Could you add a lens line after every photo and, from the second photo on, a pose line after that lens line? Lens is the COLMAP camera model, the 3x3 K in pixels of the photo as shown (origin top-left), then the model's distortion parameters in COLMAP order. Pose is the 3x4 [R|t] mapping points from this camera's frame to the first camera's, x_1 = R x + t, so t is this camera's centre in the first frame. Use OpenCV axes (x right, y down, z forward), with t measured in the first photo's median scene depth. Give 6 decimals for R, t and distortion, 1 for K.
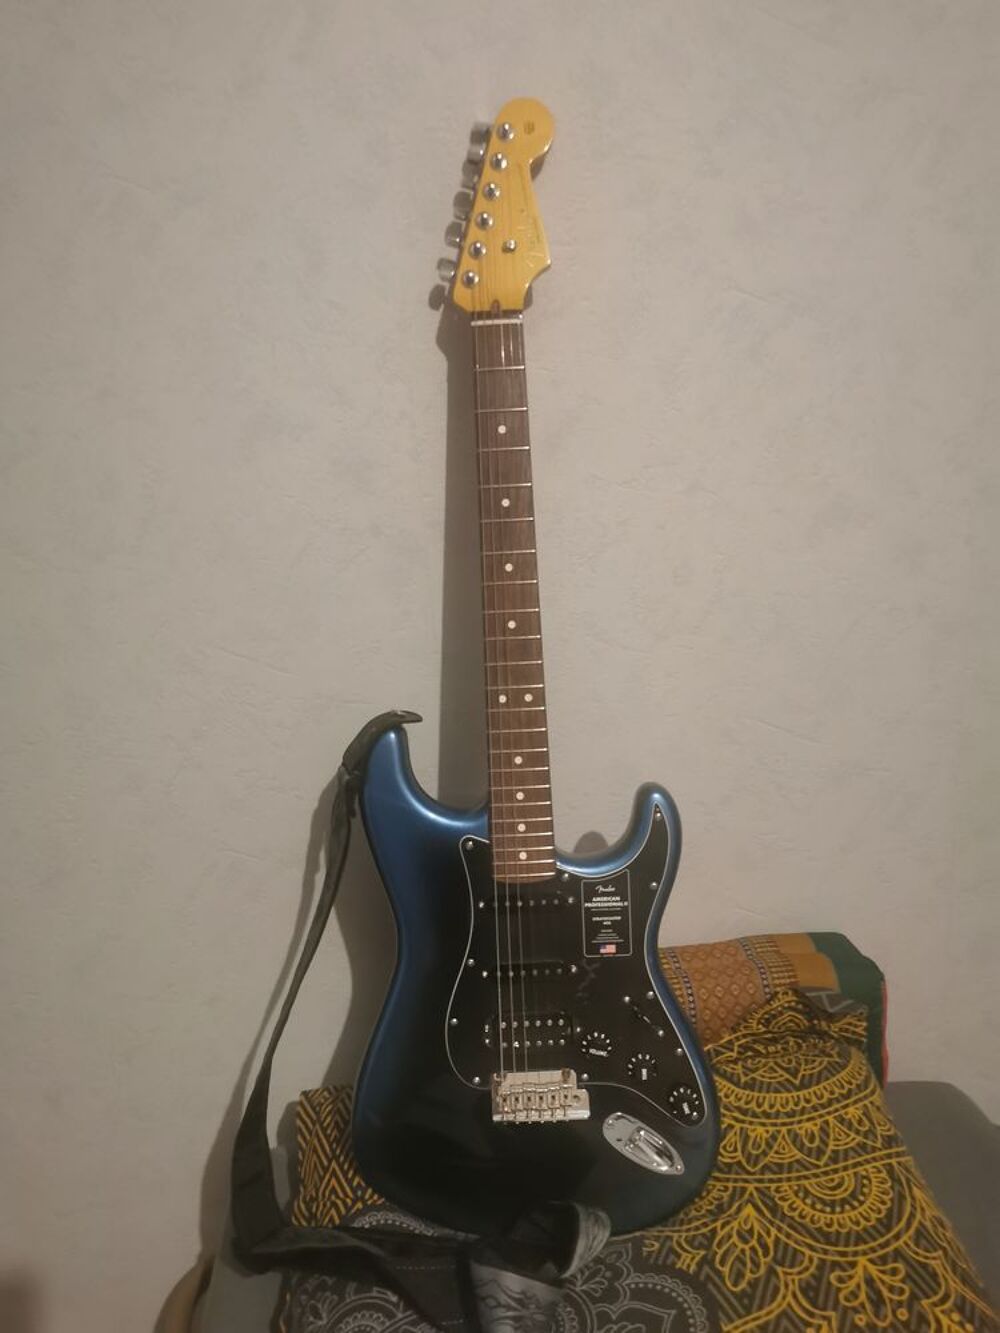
lens RADIAL K [[1056.6, 0, 490.2], [0, 1056.6, 664.7], [0, 0, 1]] dist [0.039412, -0.025871]
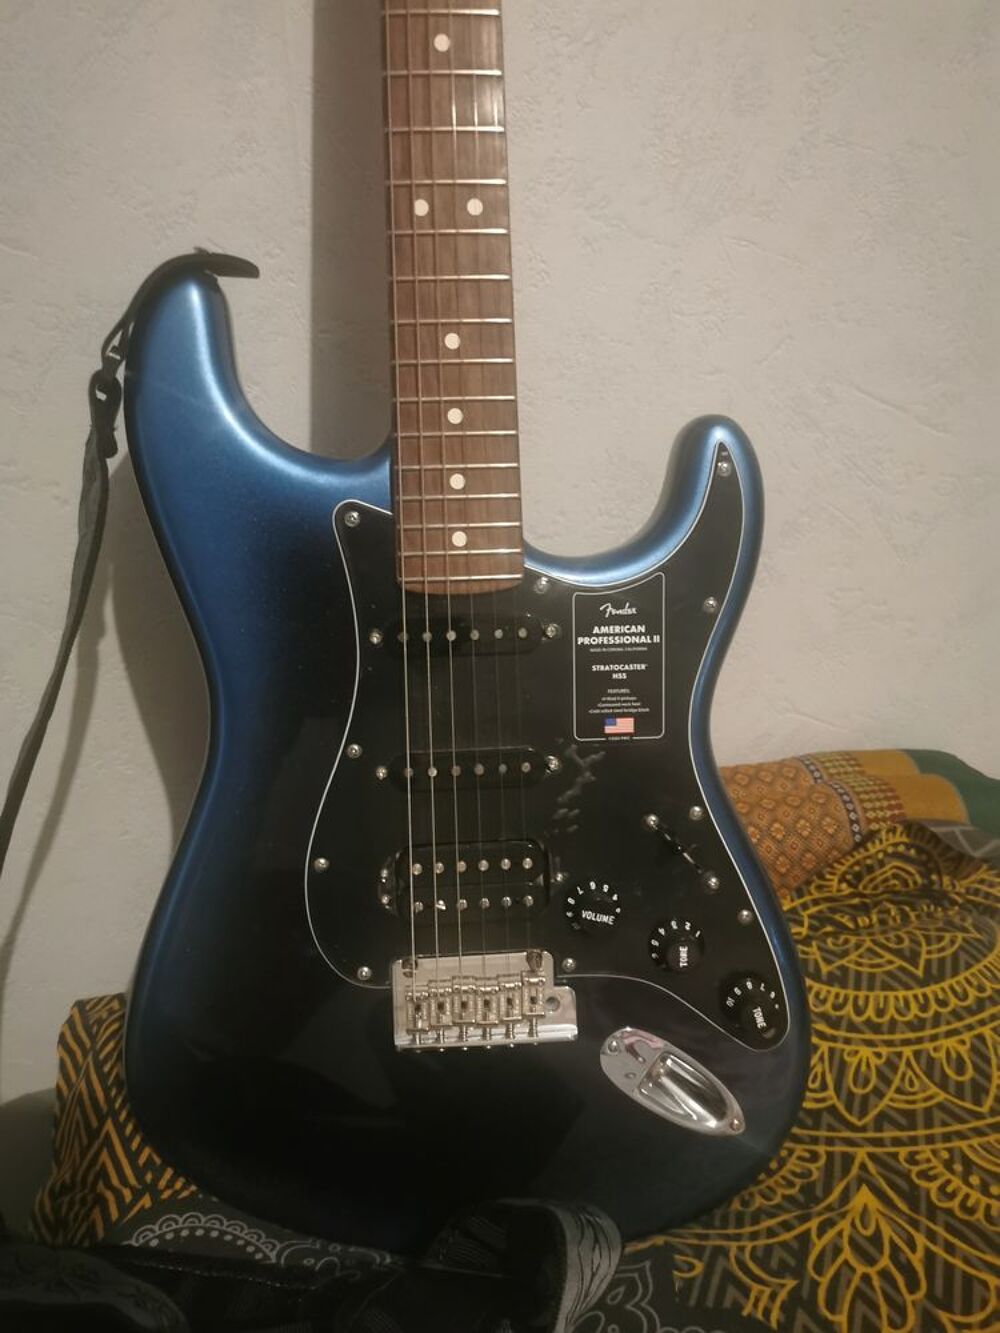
lens RADIAL K [[1056.6, 0, 502.2], [0, 1056.6, 676.9], [0, 0, 1]] dist [0.039412, -0.025871]
pose [[0.997014, 0.010104, 0.076559, 0.013486], [-0.016492, 0.996390, 0.083278, 0.201626], [-0.075441, -0.084292, 0.993581, 0.488680]]
